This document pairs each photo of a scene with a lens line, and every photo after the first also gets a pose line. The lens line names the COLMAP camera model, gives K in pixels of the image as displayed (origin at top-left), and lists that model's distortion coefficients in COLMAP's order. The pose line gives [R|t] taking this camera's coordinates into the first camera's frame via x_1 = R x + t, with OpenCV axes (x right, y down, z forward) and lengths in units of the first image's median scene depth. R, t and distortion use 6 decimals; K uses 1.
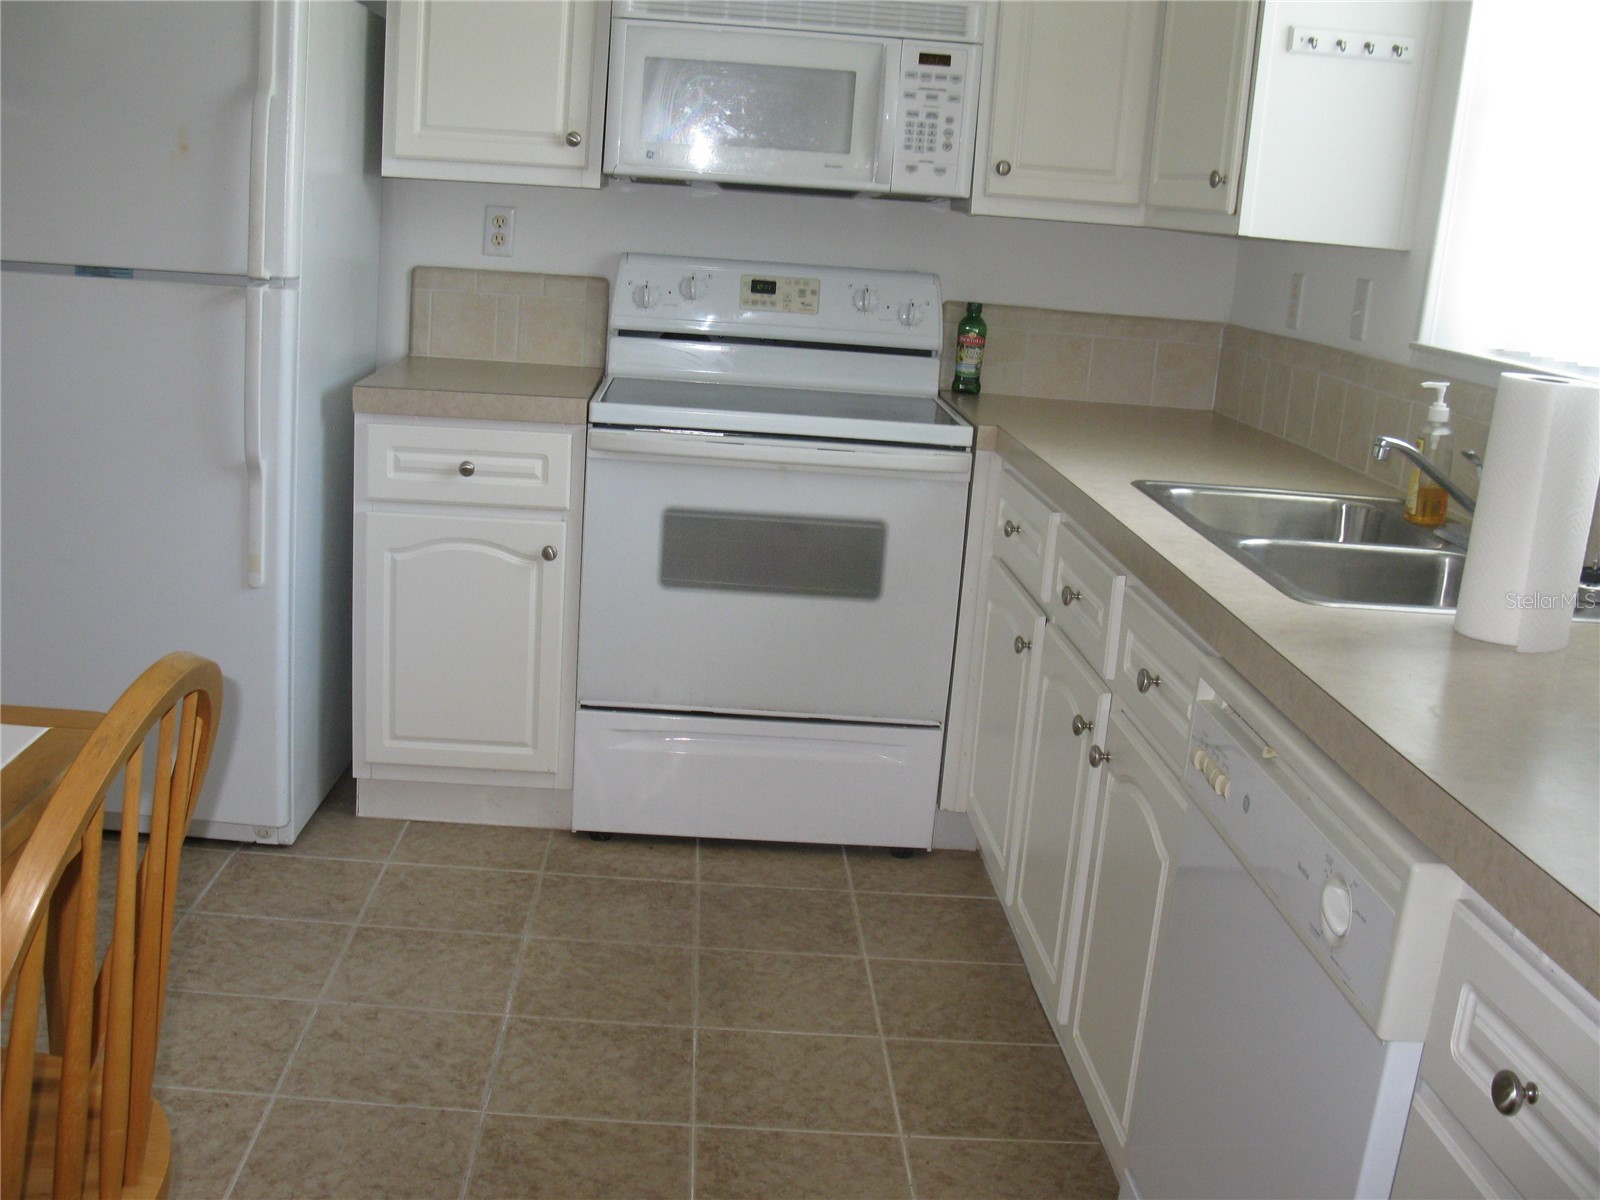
lens RADIAL K [[1671.1, 0, 828.5], [0, 1671.1, 608.3], [0, 0, 1]] dist [-0.210014, 0.224812]
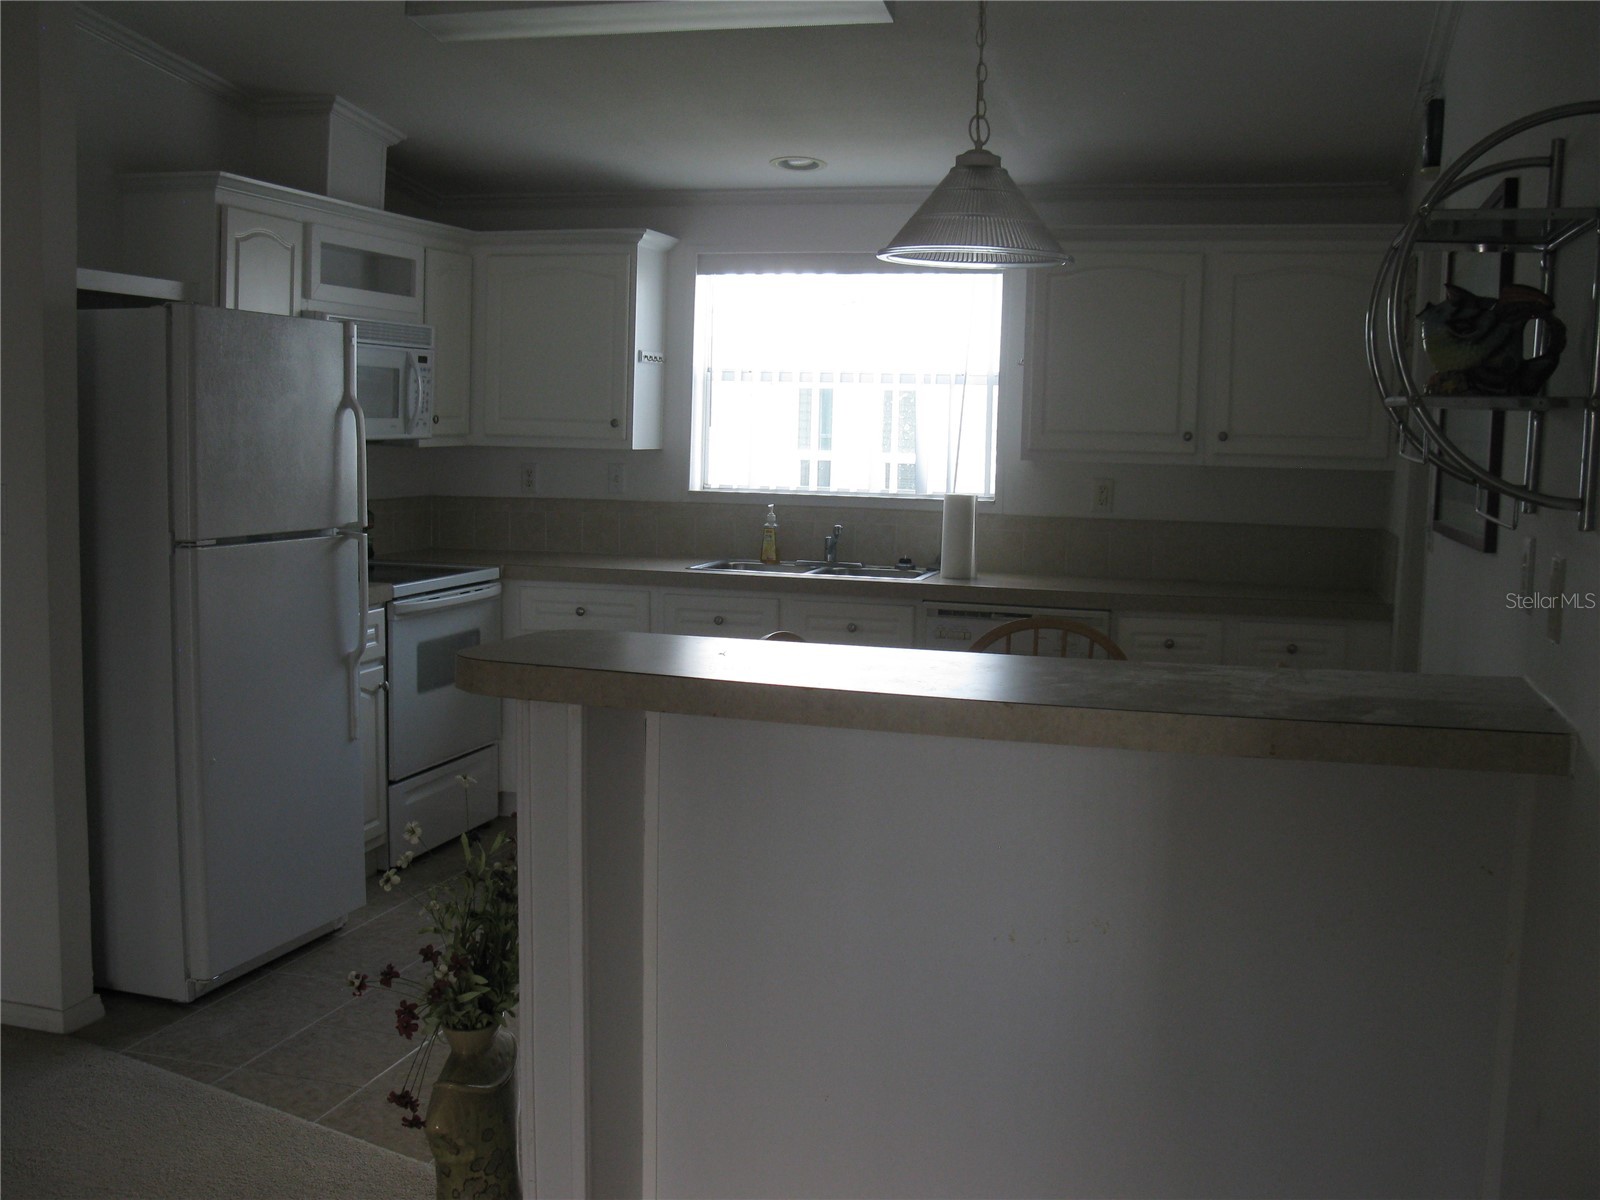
lens RADIAL K [[1688.9, 0, 800.0], [0, 1688.9, 600.0], [0, 0, 1]] dist [-0.151444, 0.013191]
pose [[0.302073, -0.166379, 0.938653, -1.486487], [0.224284, 0.969415, 0.099654, -0.178545], [-0.926525, 0.180422, 0.330150, 0.109442]]
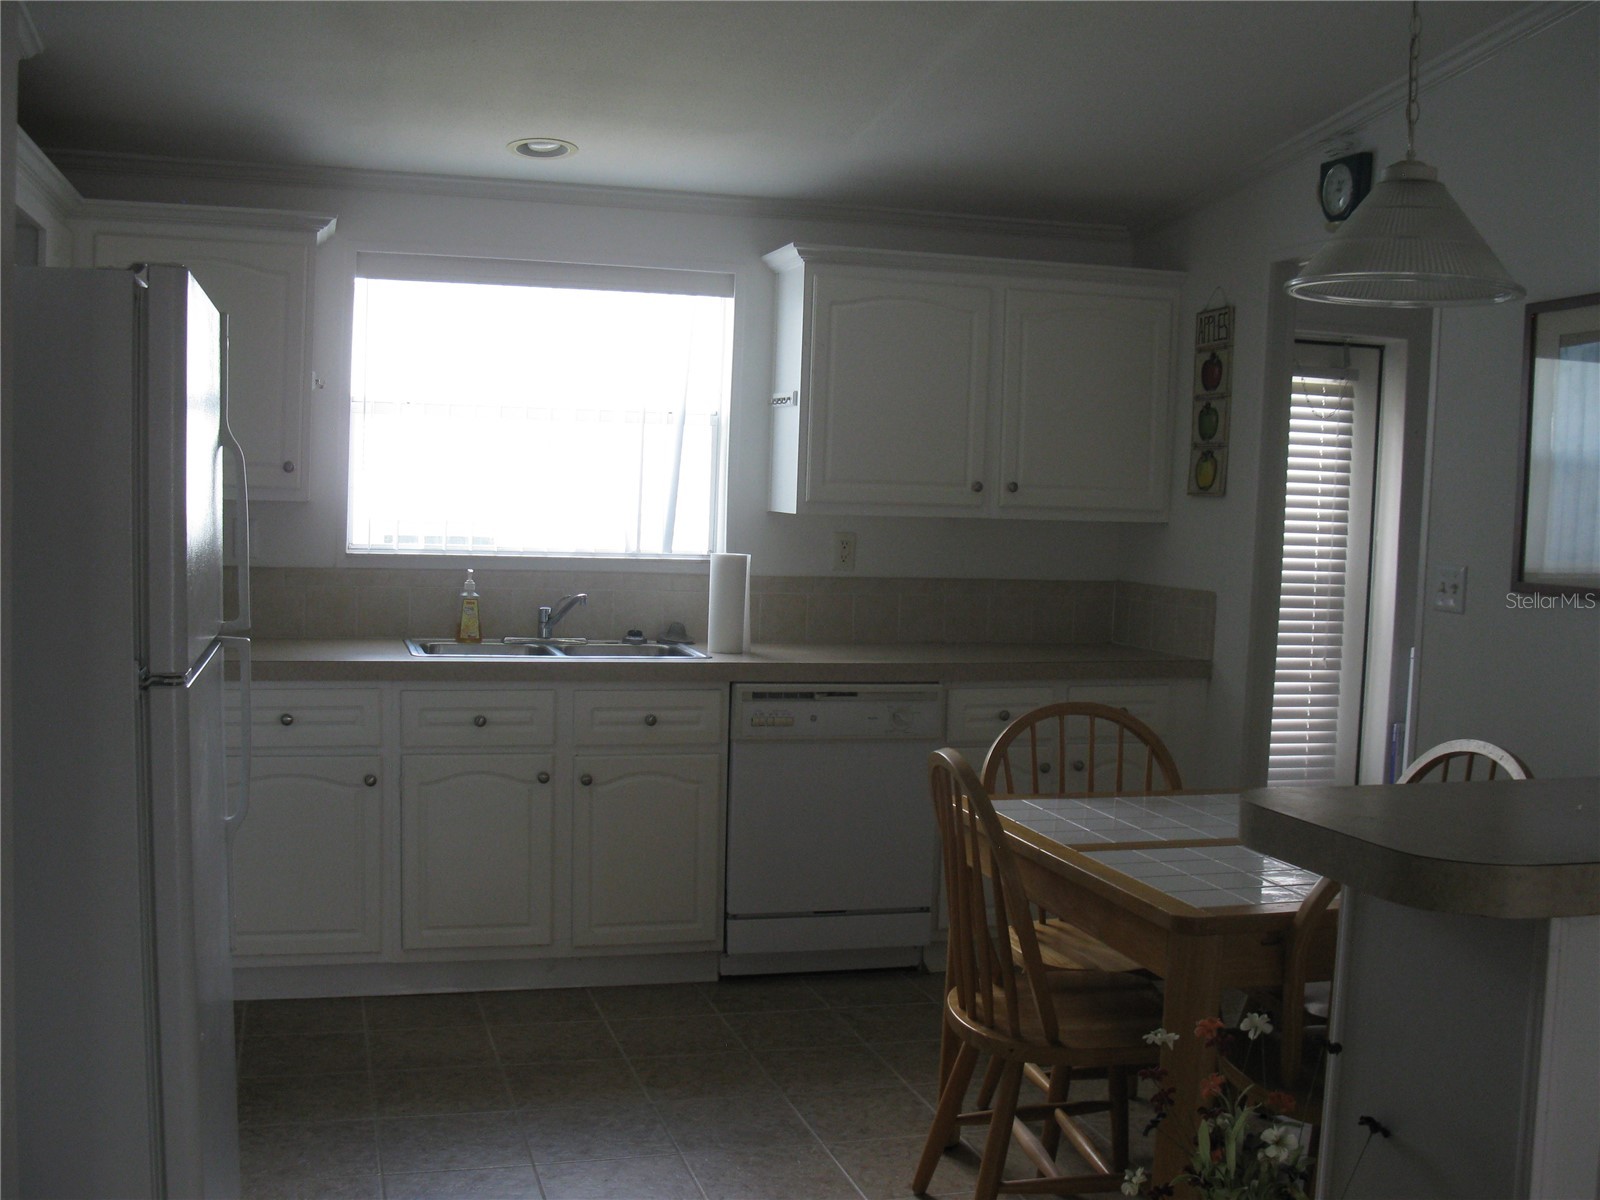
lens RADIAL K [[1671.1, 0, 828.5], [0, 1671.1, 608.3], [0, 0, 1]] dist [-0.210014, 0.224812]
pose [[-0.250238, -0.153844, 0.955883, -1.214898], [0.176347, 0.963537, 0.201241, -0.308479], [-0.951989, 0.218925, -0.213984, 0.756647]]
